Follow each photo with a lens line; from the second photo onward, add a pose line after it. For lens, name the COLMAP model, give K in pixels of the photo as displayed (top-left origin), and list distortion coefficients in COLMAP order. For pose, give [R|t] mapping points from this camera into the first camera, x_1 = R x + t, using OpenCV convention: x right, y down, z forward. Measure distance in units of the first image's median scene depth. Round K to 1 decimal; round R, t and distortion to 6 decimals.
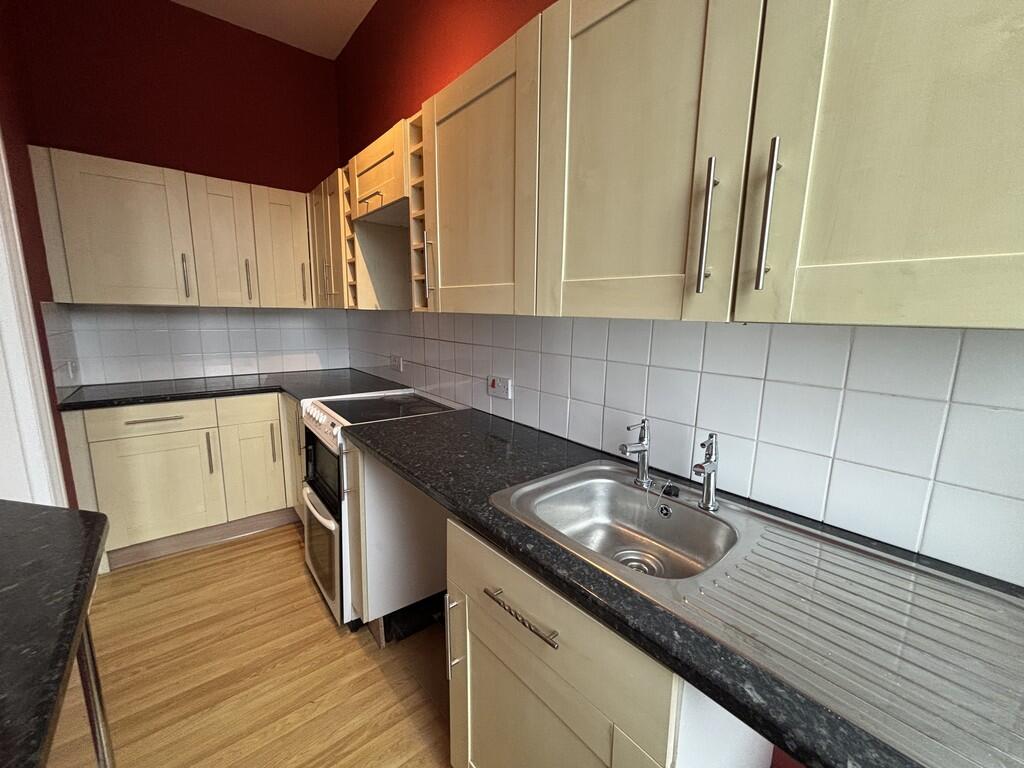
lens RADIAL K [[411.8, 0, 511.0], [0, 411.8, 386.6], [0, 0, 1]] dist [0.001626, 0.000084]
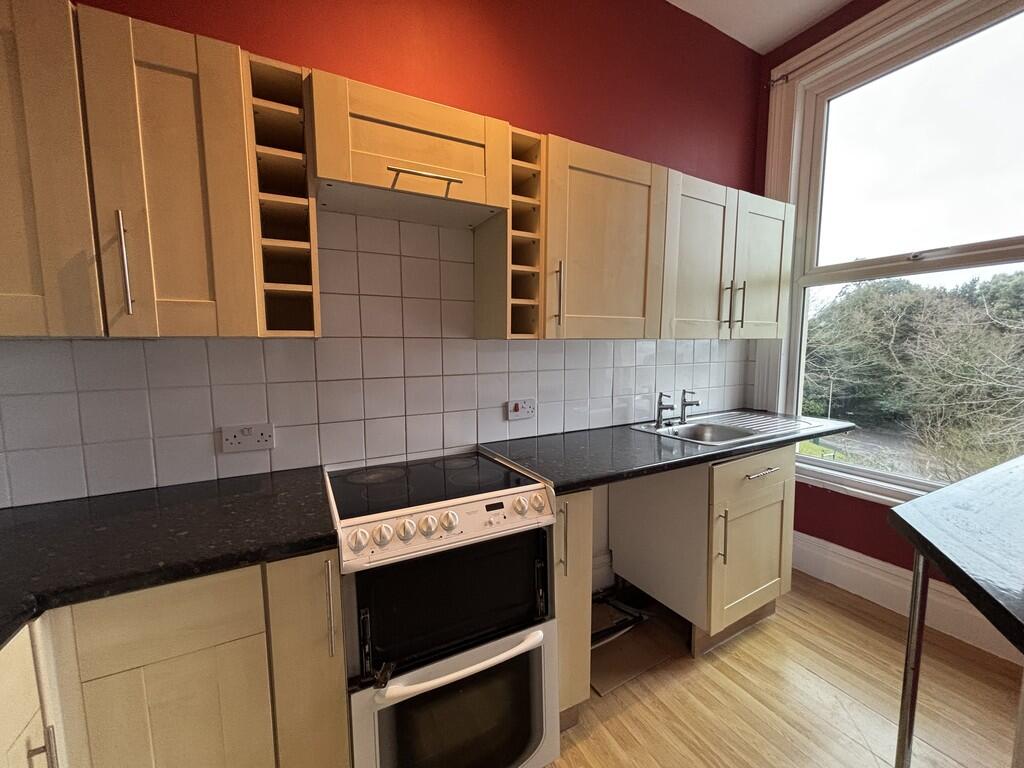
lens RADIAL K [[411.8, 0, 510.4], [0, 411.8, 382.4], [0, 0, 1]] dist [0.001626, 0.000084]
pose [[0.206244, -0.122754, 0.970770, -1.308432], [0.184321, 0.979213, 0.084661, -0.200428], [-0.960983, 0.161472, 0.224583, 0.978537]]
